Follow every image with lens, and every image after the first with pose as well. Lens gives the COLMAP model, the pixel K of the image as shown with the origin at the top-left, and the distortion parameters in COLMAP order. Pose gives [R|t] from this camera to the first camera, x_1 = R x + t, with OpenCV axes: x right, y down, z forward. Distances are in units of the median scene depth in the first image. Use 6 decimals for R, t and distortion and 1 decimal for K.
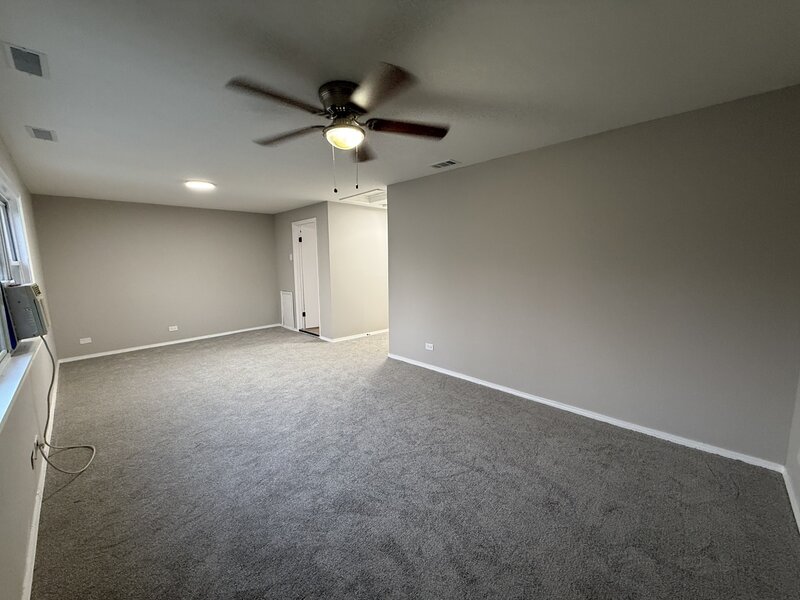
lens RADIAL K [[317.3, 0, 397.8], [0, 317.3, 304.0], [0, 0, 1]] dist [-0.002322, -0.000223]
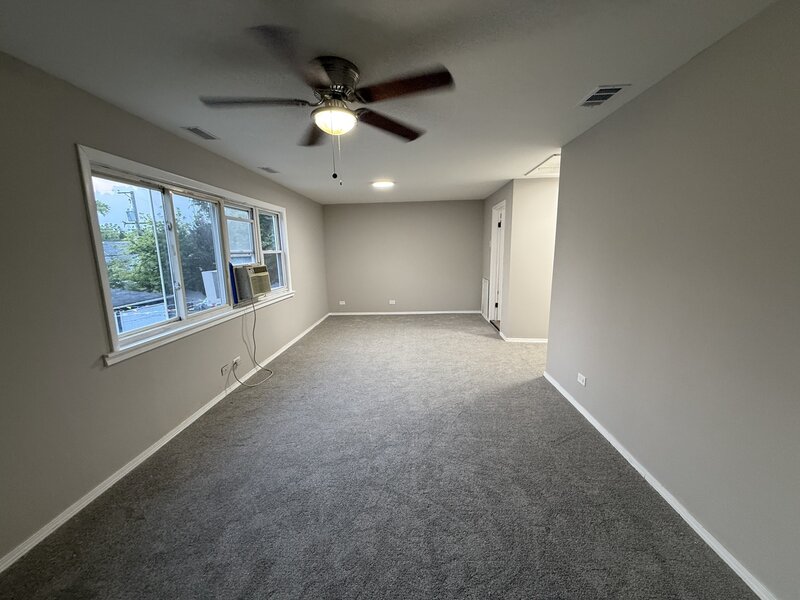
lens RADIAL K [[317.3, 0, 397.8], [0, 317.3, 304.0], [0, 0, 1]] dist [-0.002322, -0.000223]
pose [[0.665668, 0.134951, -0.733945, 0.299108], [-0.095290, 0.990833, 0.095760, -0.050318], [0.740140, 0.006193, 0.672425, 0.234990]]
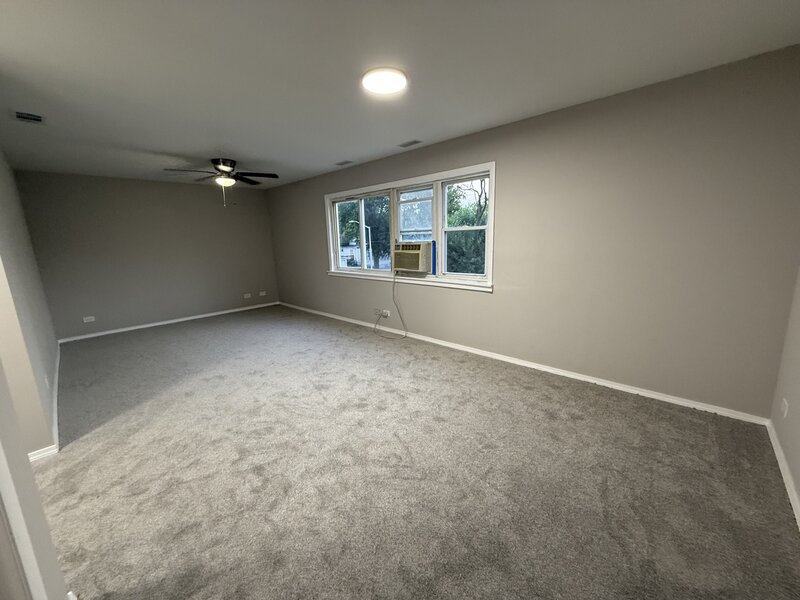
lens RADIAL K [[317.3, 0, 397.8], [0, 317.3, 304.0], [0, 0, 1]] dist [-0.002322, -0.000223]
pose [[-0.999857, -0.000545, -0.016922, -0.607149], [-0.005243, 0.960320, 0.278852, -0.122794], [0.016099, 0.278901, -0.960185, 1.543629]]
